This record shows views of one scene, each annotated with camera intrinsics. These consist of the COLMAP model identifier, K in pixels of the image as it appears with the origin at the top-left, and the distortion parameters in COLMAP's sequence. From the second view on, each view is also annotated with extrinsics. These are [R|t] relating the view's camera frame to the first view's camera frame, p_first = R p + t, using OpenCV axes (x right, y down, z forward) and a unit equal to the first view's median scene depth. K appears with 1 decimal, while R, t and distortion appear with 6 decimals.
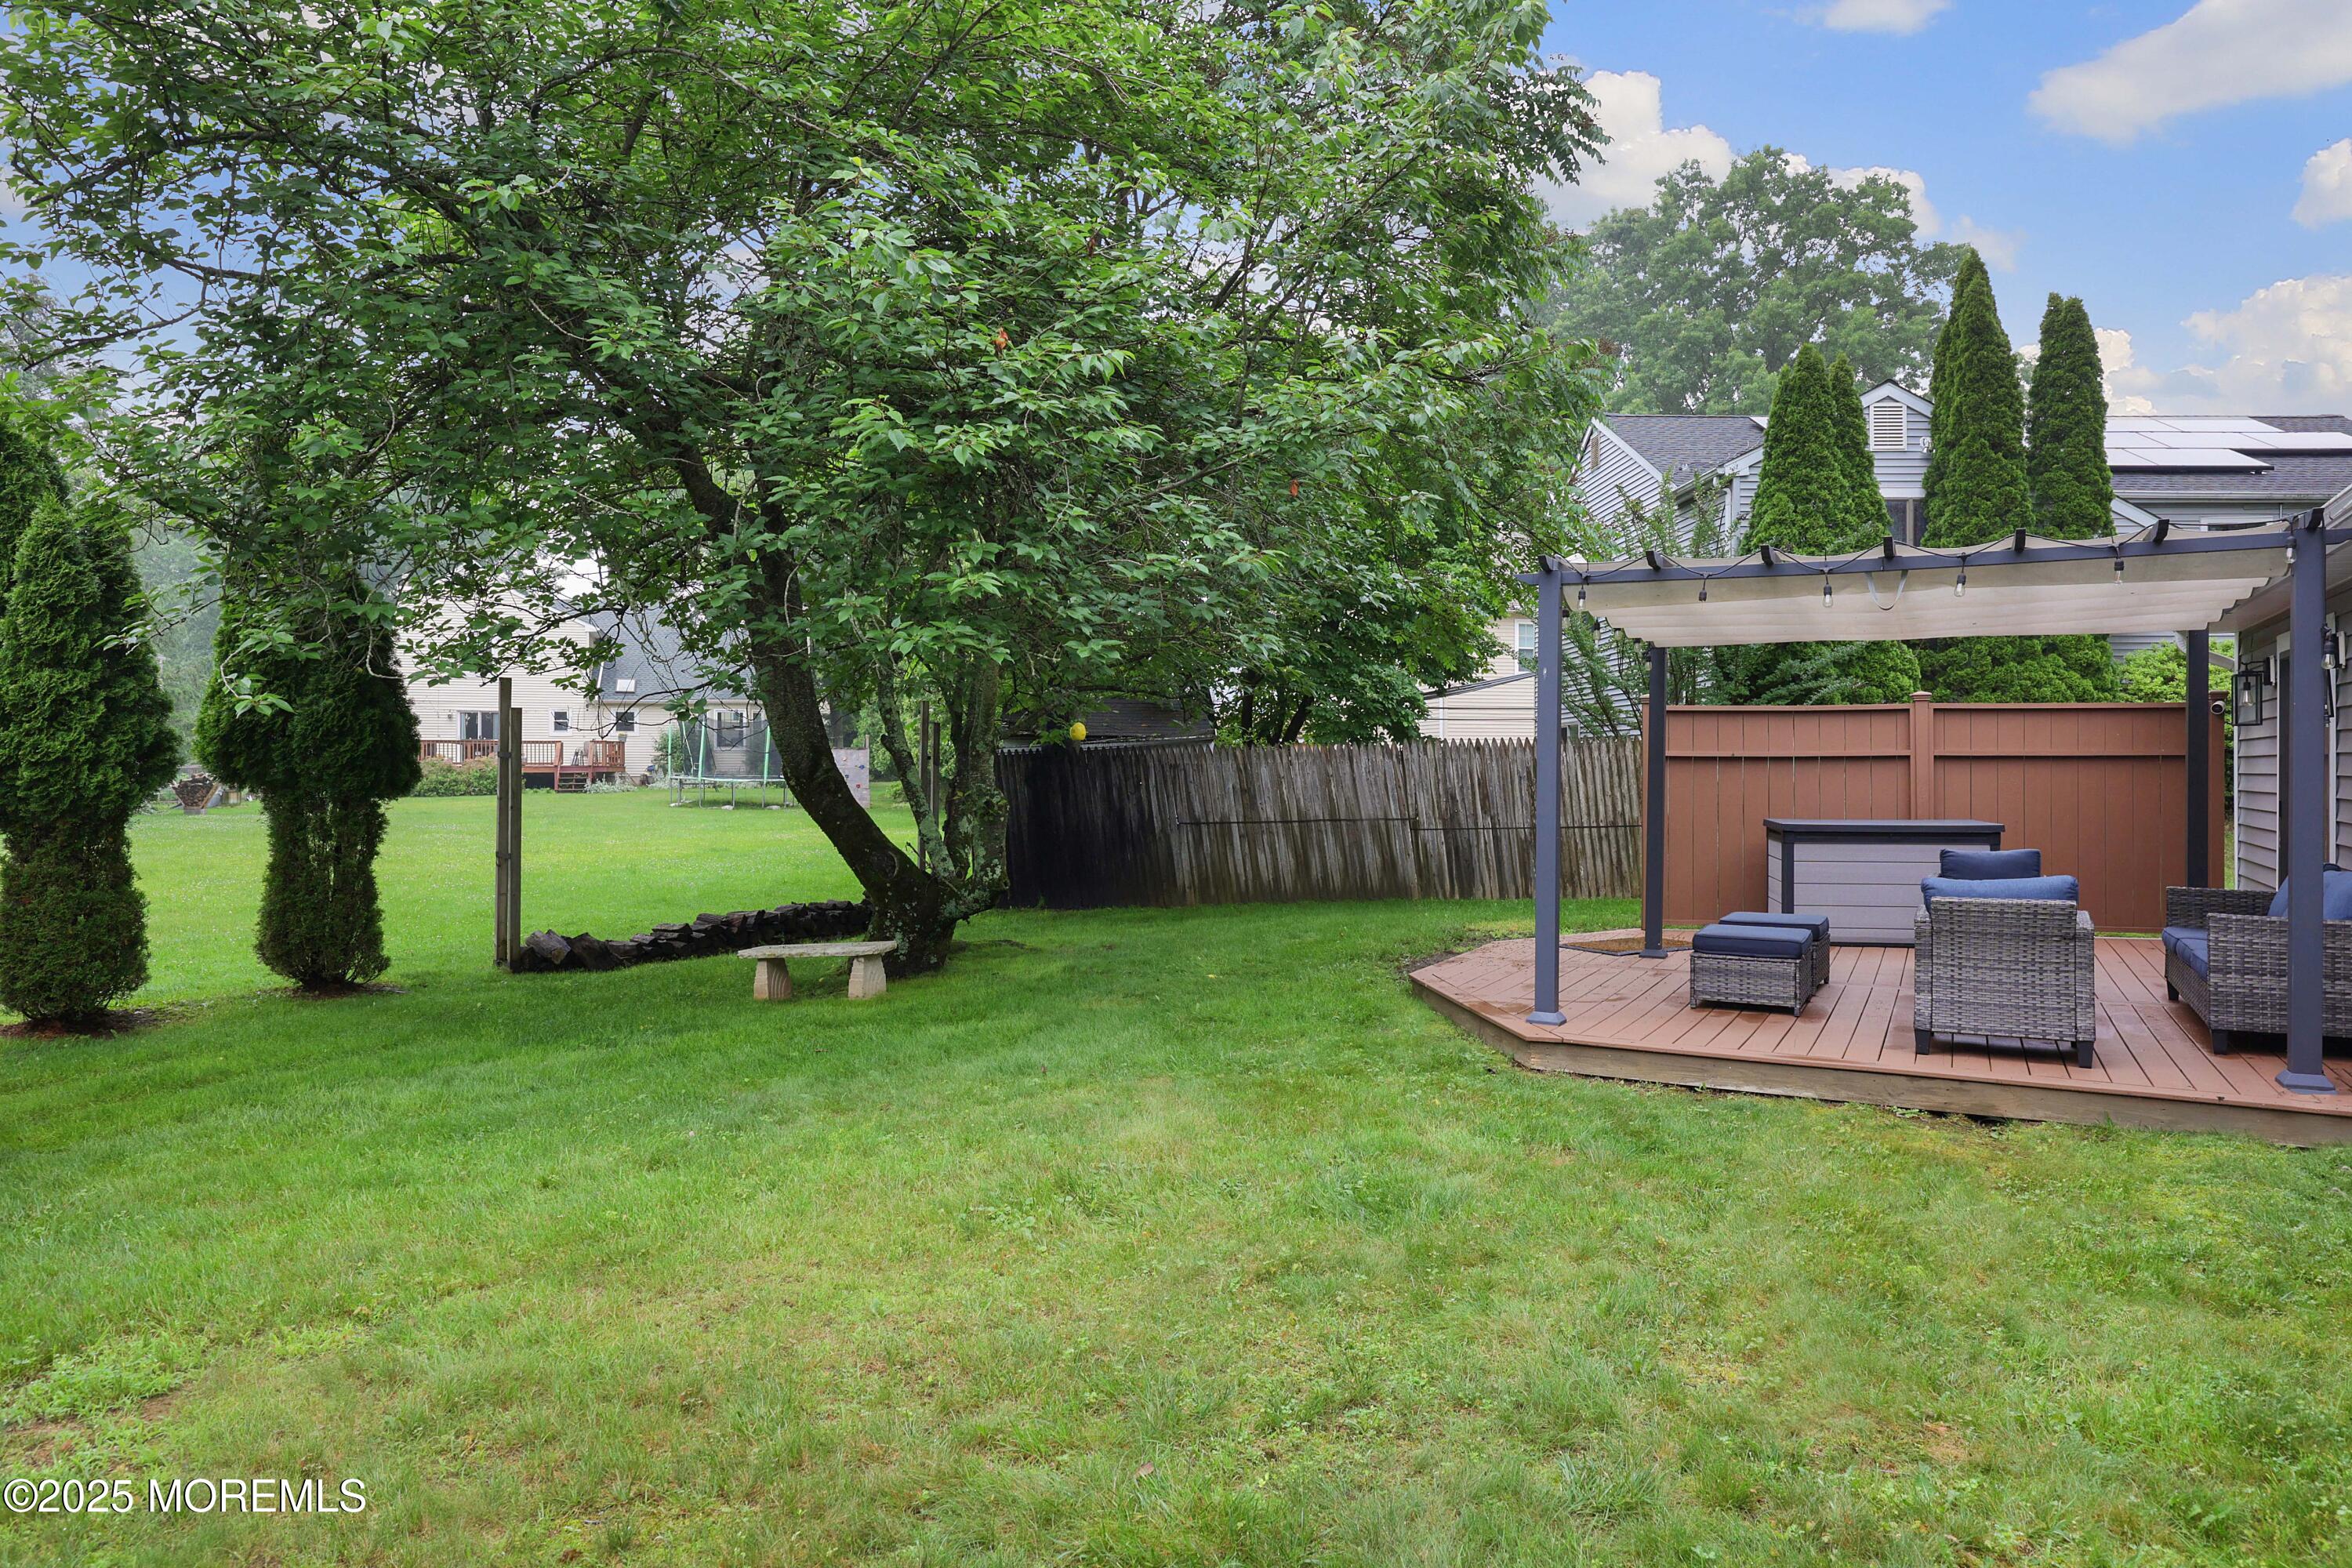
lens RADIAL K [[1459.9, 0, 1176.0], [0, 1459.9, 784.0], [0, 0, 1]] dist [0.003121, -0.001041]
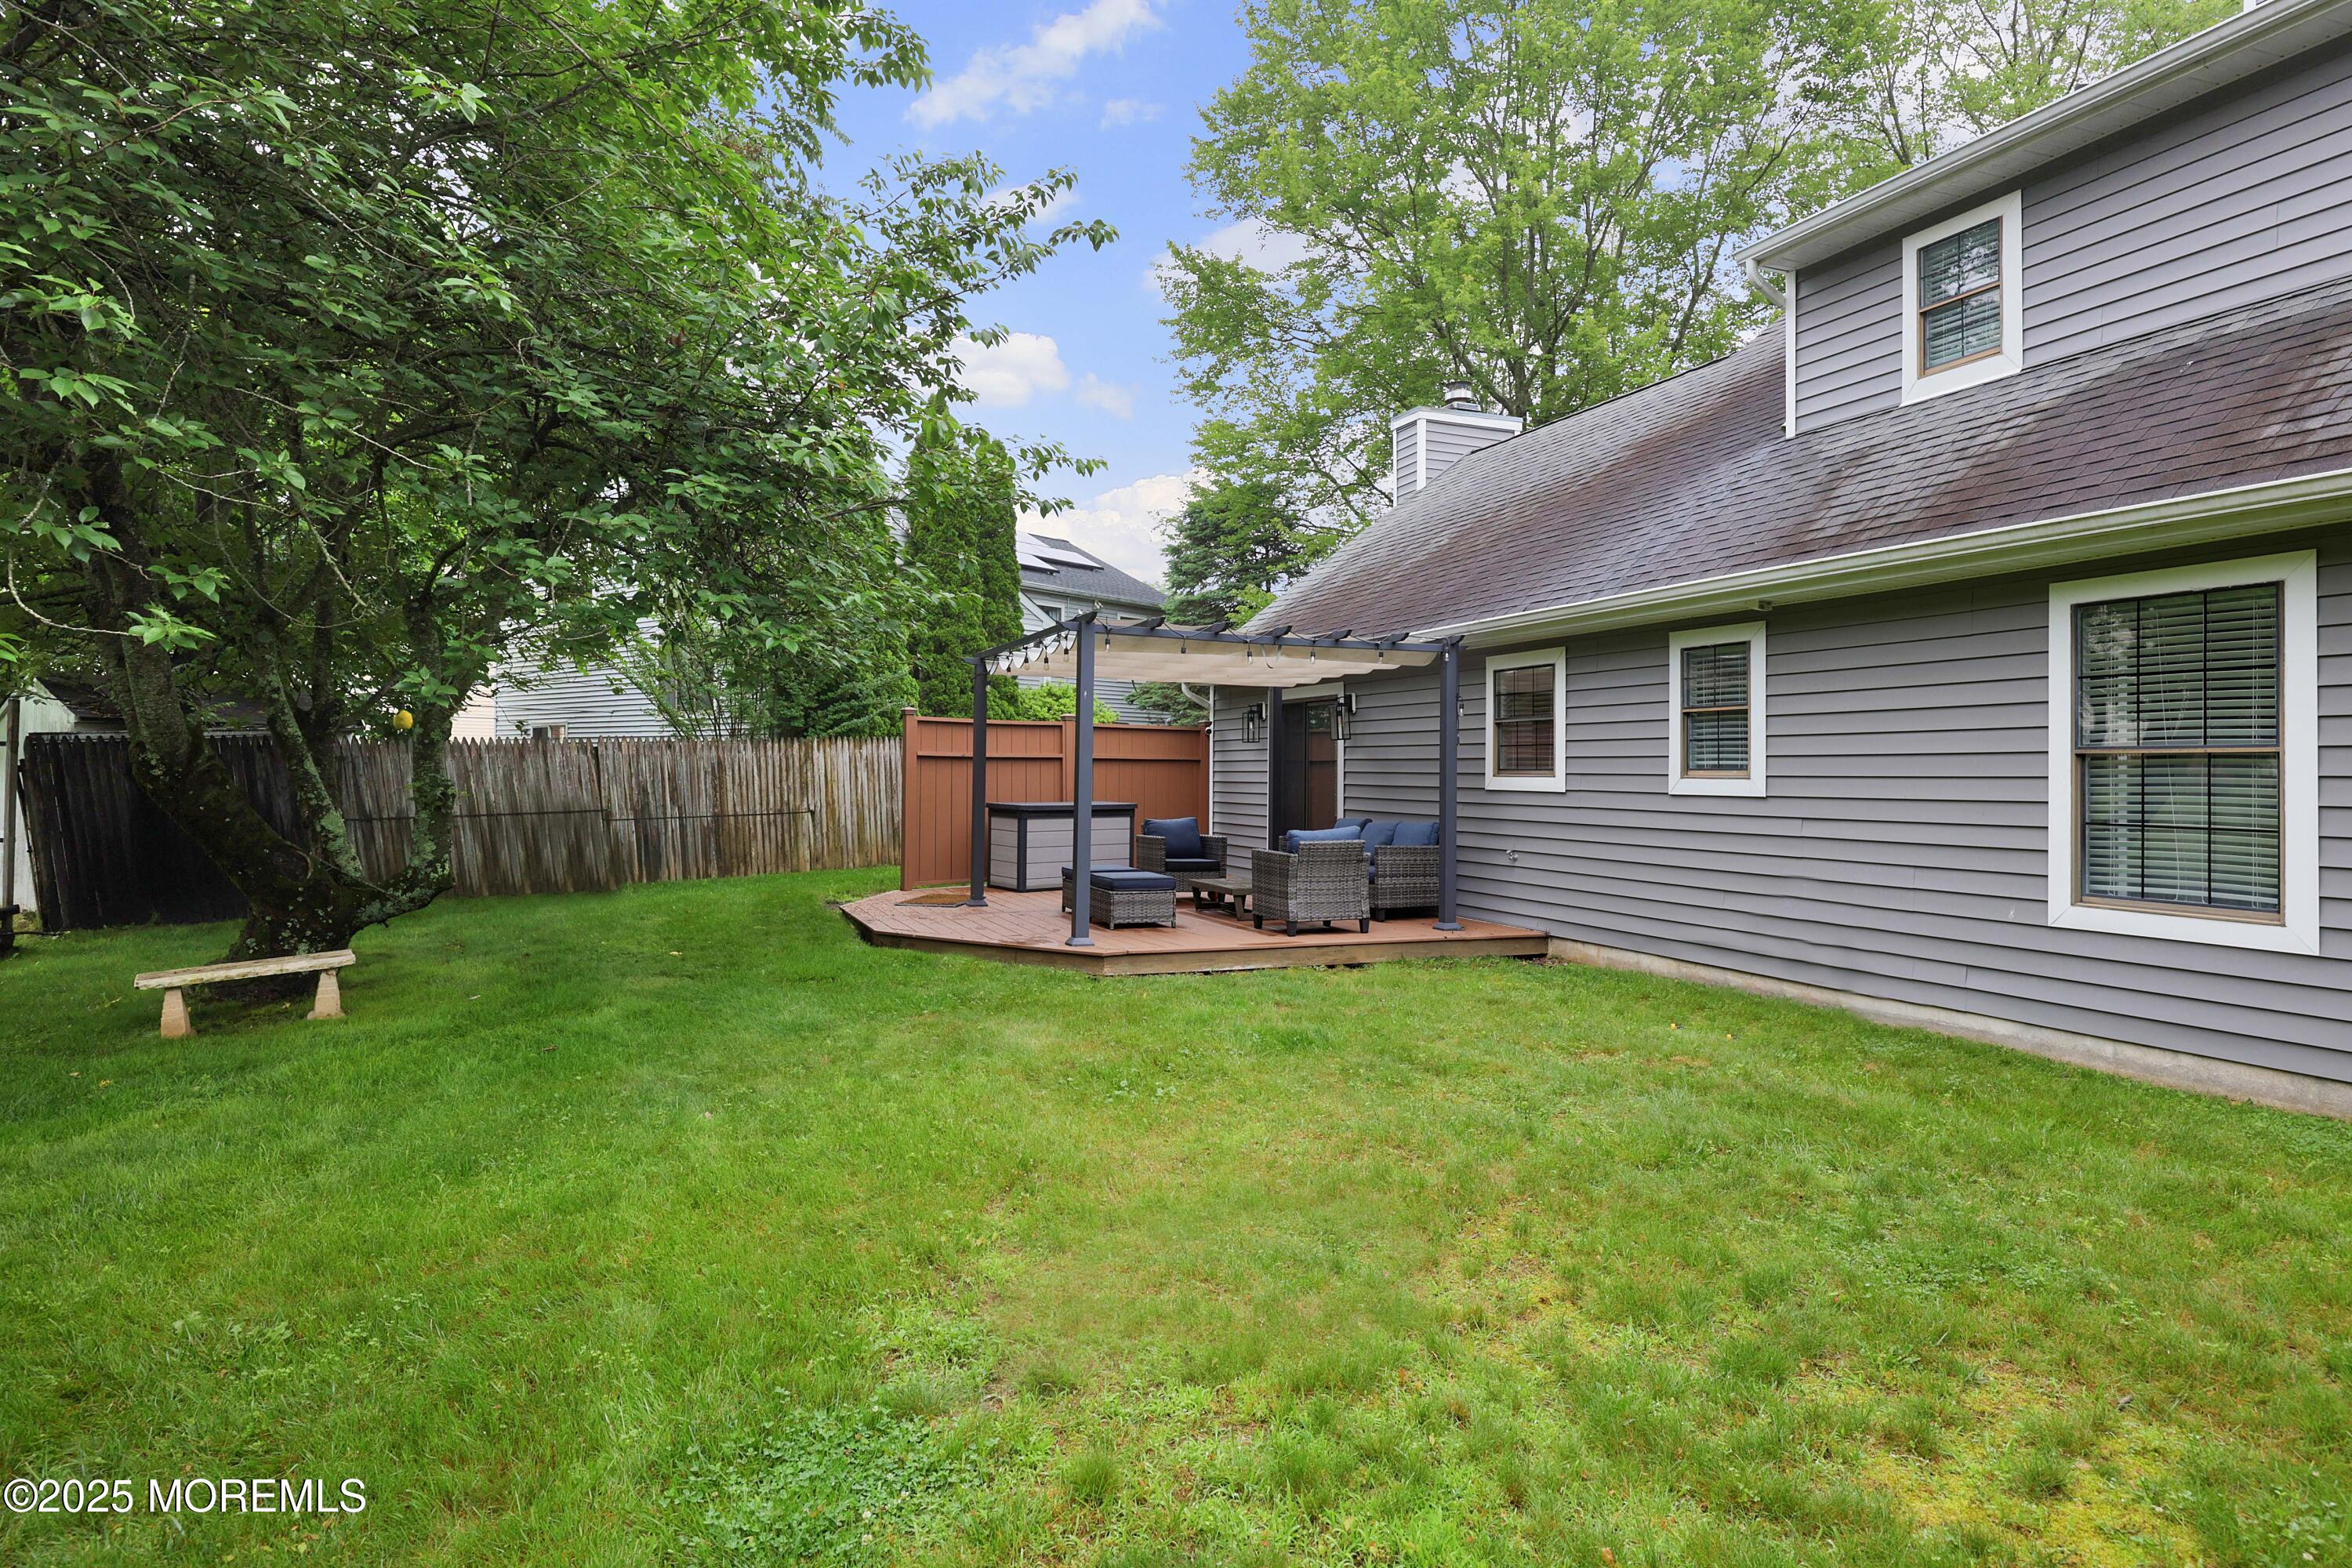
lens RADIAL K [[1291.5, 0, 1190.2], [0, 1291.5, 744.5], [0, 0, 1]] dist [0.002327, 0.000012]
pose [[0.626615, 0.022440, 0.779006, -0.309299], [0.000696, 0.999569, -0.029354, 0.003789], [-0.779329, 0.018936, 0.626329, 0.068943]]
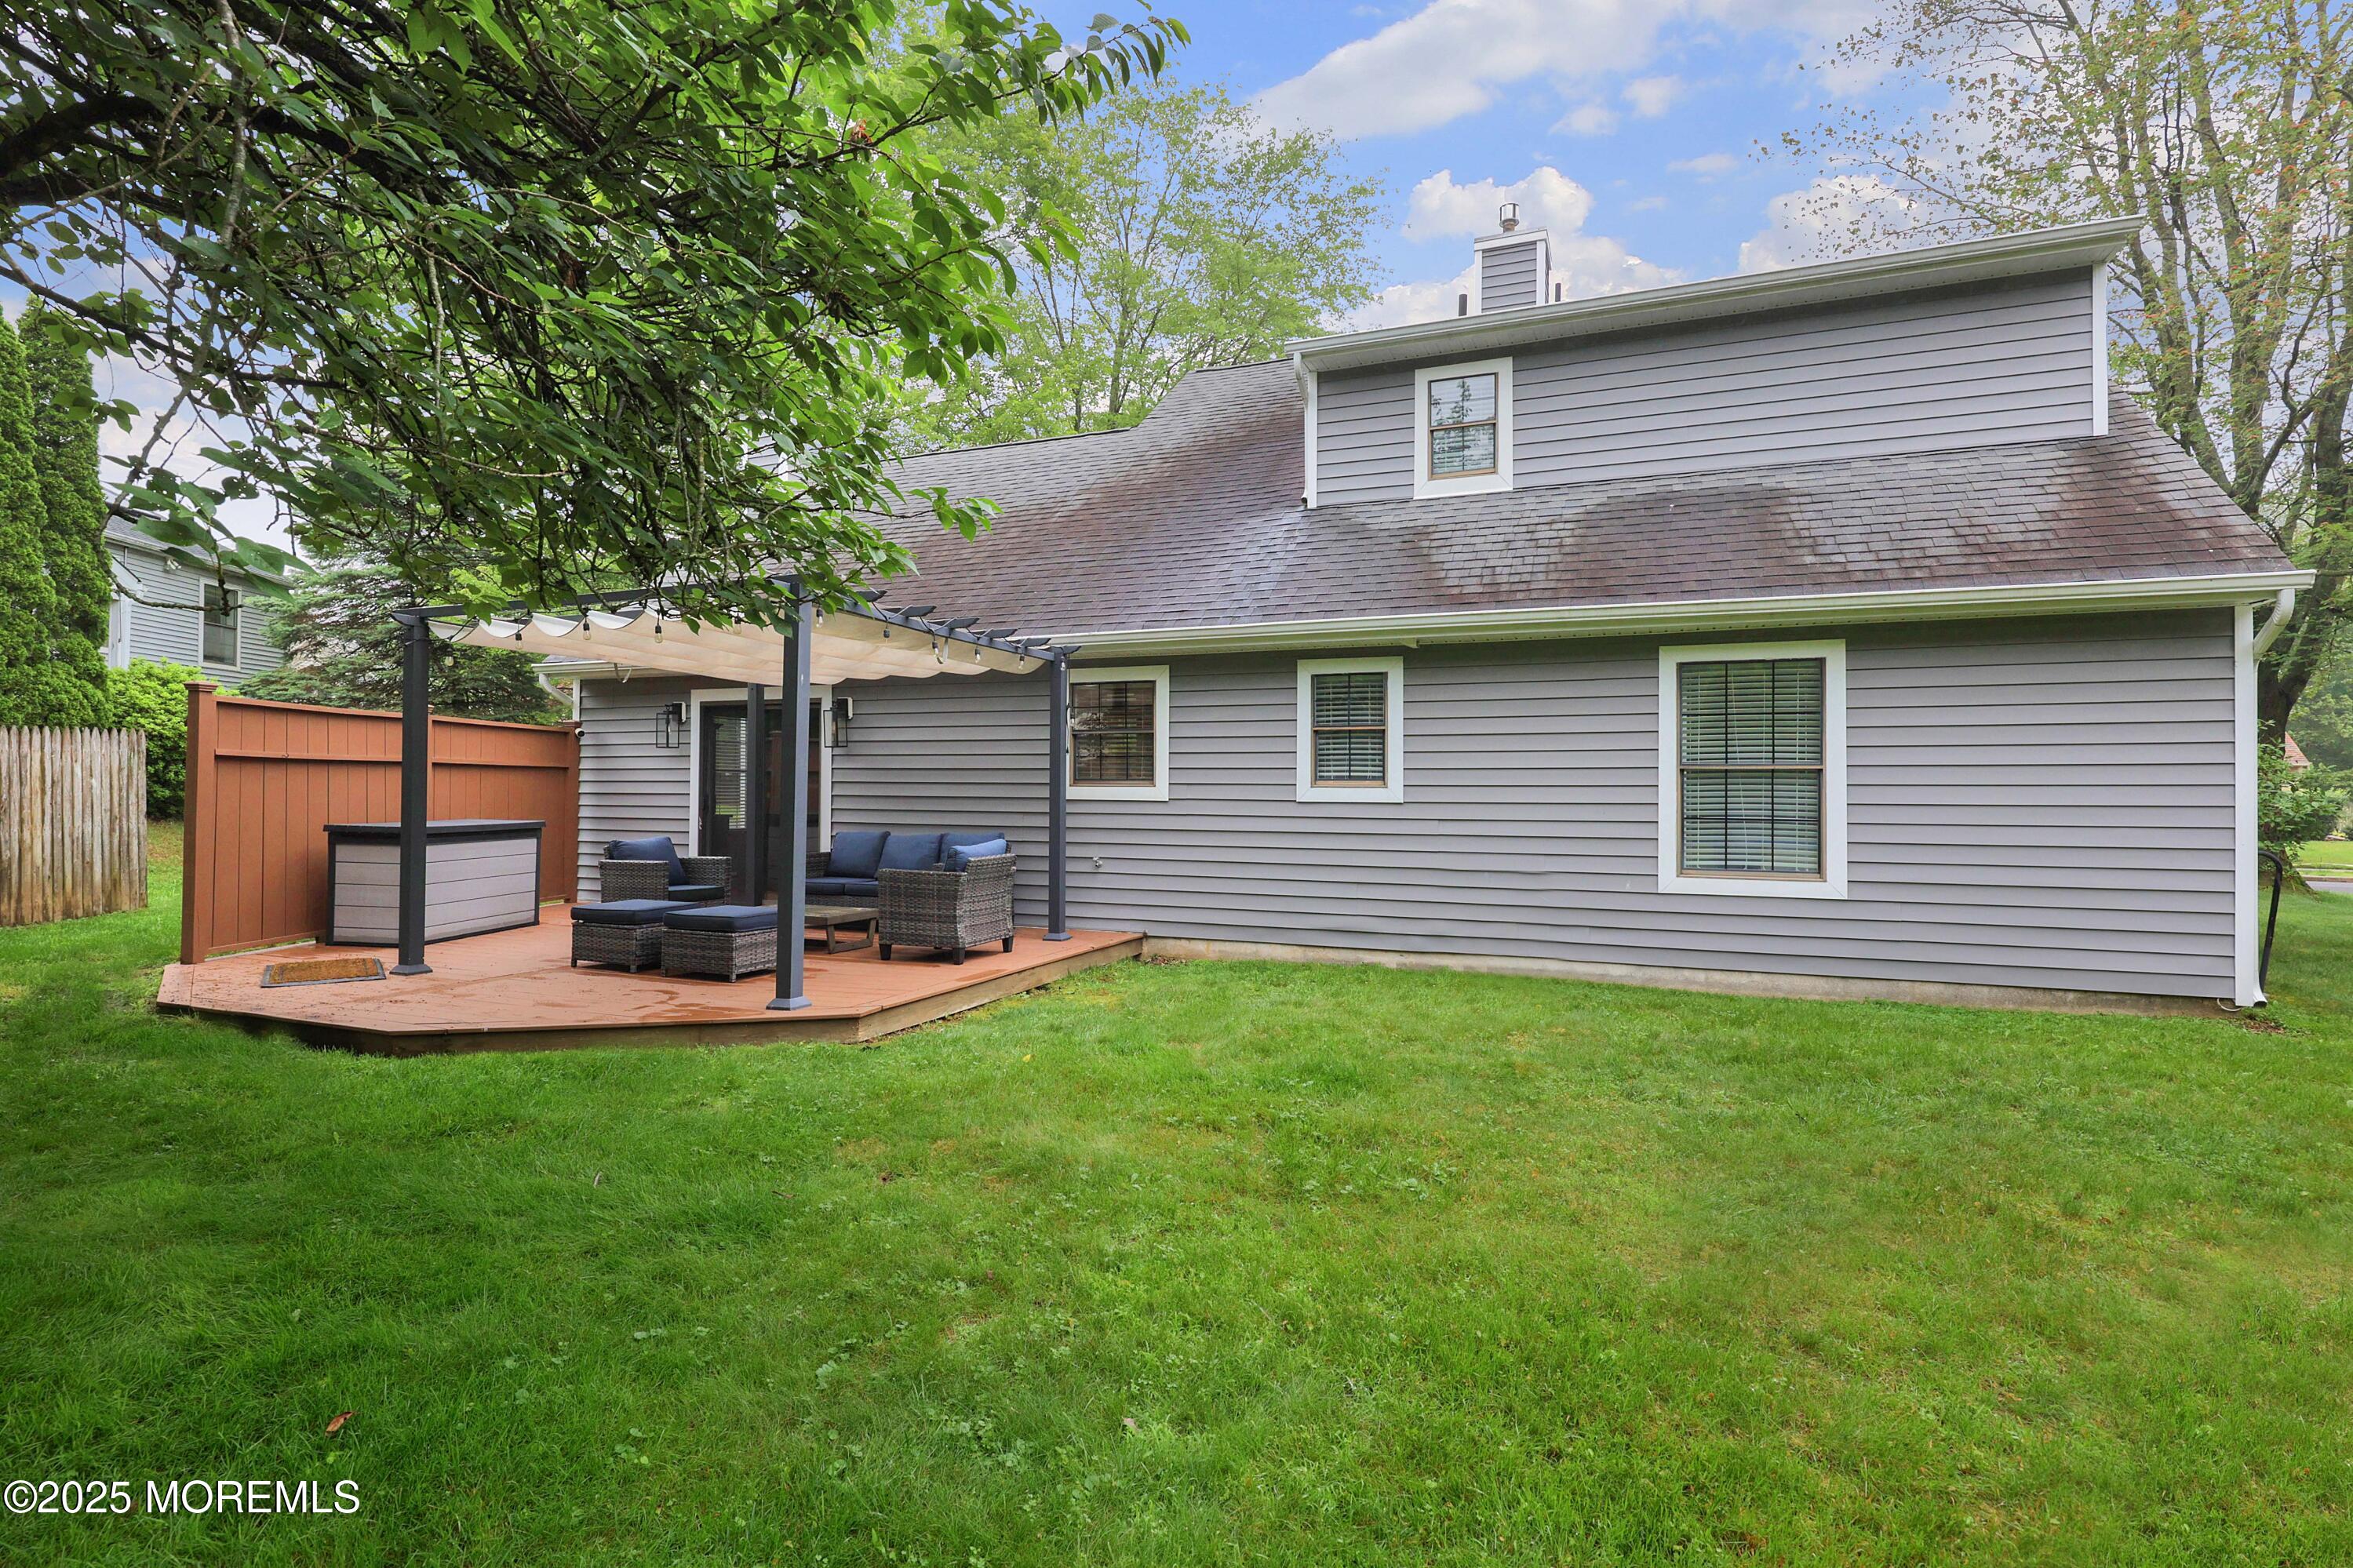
lens RADIAL K [[1104.9, 0, 1165.6], [0, 1104.9, 771.0], [0, 0, 1]] dist [-0.001938, -0.000110]
pose [[-0.111474, 0.016903, 0.993624, -0.277981], [0.004992, 0.999852, -0.016449, 0.002579], [-0.993755, 0.003126, -0.111542, 0.392761]]
